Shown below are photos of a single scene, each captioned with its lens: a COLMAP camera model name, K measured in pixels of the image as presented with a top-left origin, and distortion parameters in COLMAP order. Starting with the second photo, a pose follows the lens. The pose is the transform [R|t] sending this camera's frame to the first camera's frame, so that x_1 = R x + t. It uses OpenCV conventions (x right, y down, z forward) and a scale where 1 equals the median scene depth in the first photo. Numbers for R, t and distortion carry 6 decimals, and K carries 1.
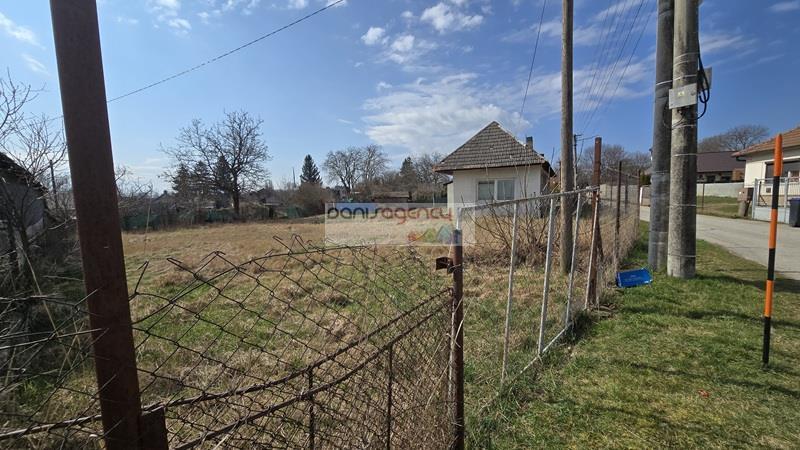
lens RADIAL K [[321.5, 0, 396.8], [0, 321.5, 231.8], [0, 0, 1]] dist [-0.001511, 0.000320]
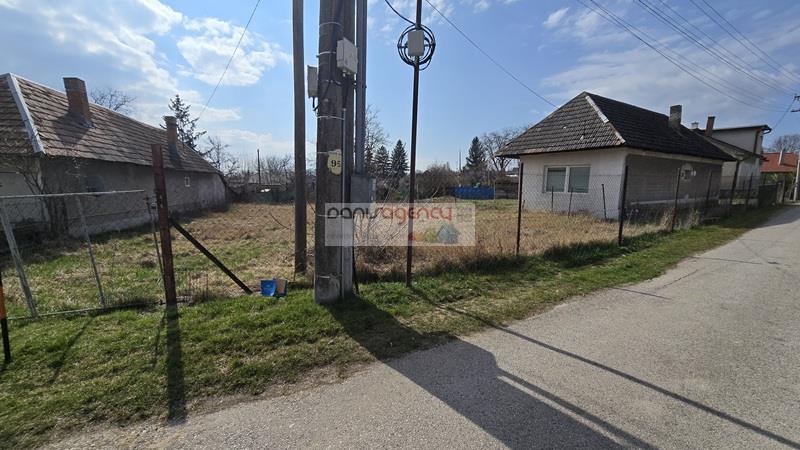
lens RADIAL K [[321.5, 0, 404.0], [0, 321.5, 230.4], [0, 0, 1]] dist [-0.001511, 0.000320]
pose [[0.865250, 0.104688, -0.490288, 0.200107], [-0.079319, 0.994223, 0.072311, -0.015938], [0.495026, -0.023678, 0.868556, 0.050776]]
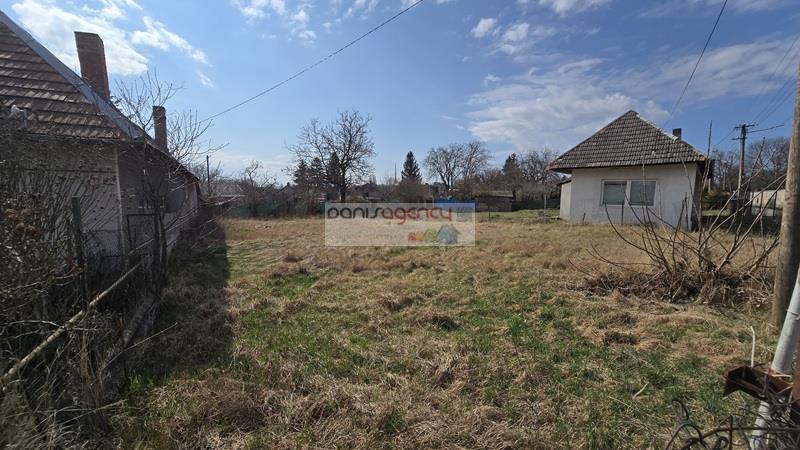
lens RADIAL K [[321.5, 0, 399.6], [0, 321.5, 229.9], [0, 0, 1]] dist [-0.001511, 0.000320]
pose [[0.957375, 0.067205, -0.280921, -0.009385], [-0.066146, 0.997722, 0.013259, -0.004039], [0.281172, 0.005888, 0.959639, 0.022070]]
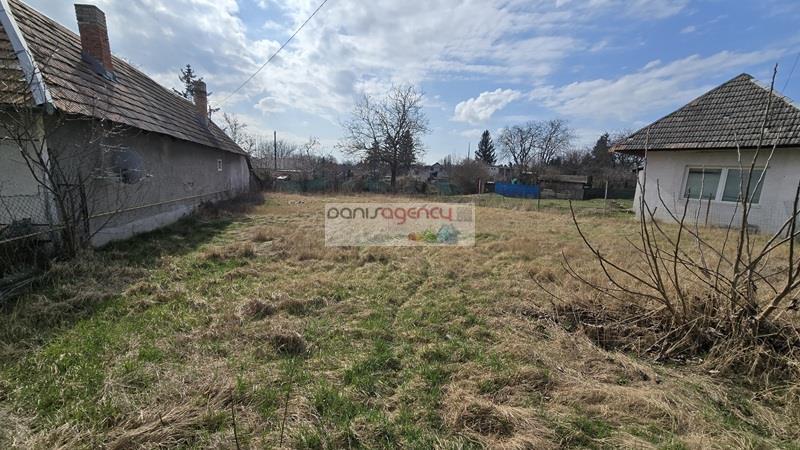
lens RADIAL K [[321.5, 0, 403.2], [0, 321.5, 230.7], [0, 0, 1]] dist [-0.001511, 0.000320]
pose [[0.868214, 0.154306, -0.471587, 0.041756], [-0.122431, 0.987650, 0.097763, -0.014000], [0.480849, -0.027142, 0.876383, 0.078512]]
